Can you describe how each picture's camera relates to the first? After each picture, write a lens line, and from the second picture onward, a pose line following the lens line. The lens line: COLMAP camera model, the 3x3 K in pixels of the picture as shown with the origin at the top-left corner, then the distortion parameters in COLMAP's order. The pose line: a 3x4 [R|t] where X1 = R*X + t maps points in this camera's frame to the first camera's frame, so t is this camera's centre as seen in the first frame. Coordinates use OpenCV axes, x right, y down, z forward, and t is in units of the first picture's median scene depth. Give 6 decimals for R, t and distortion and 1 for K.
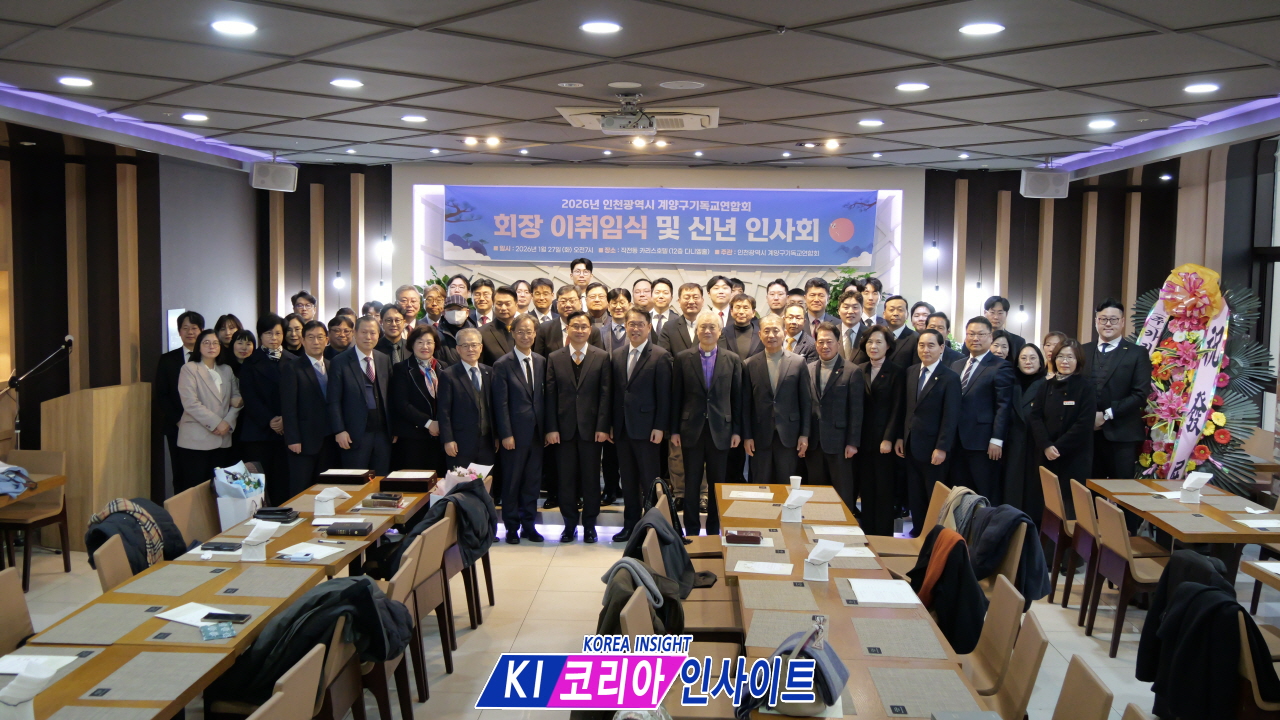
lens RADIAL K [[1200.6, 0, 639.4], [0, 1200.6, 360.6], [0, 0, 1]] dist [0.002140, 0.000000]
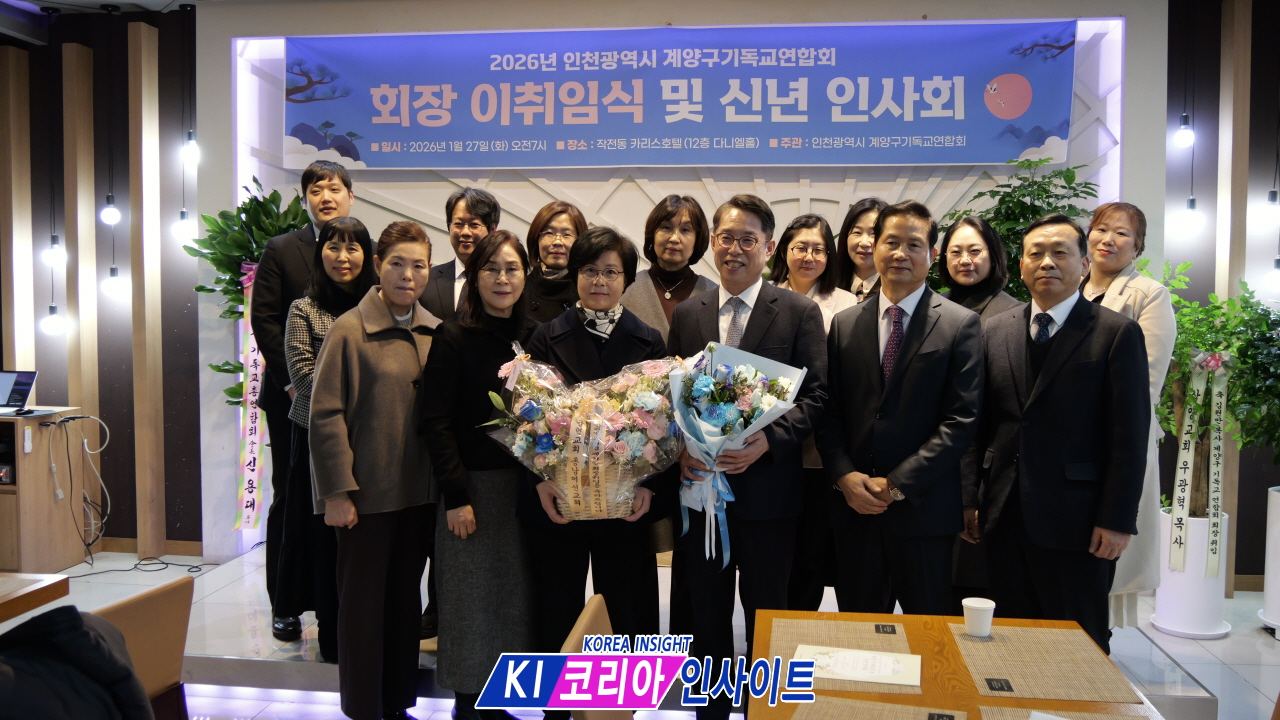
lens RADIAL K [[1128.3, 0, 638.9], [0, 1128.3, 357.7], [0, 0, 1]] dist [-0.042792, 0.004186]
pose [[0.999386, -0.003869, -0.034834, 0.021544], [0.002997, 0.999682, -0.025041, 0.018317], [0.034920, 0.024922, 0.999079, 0.492248]]
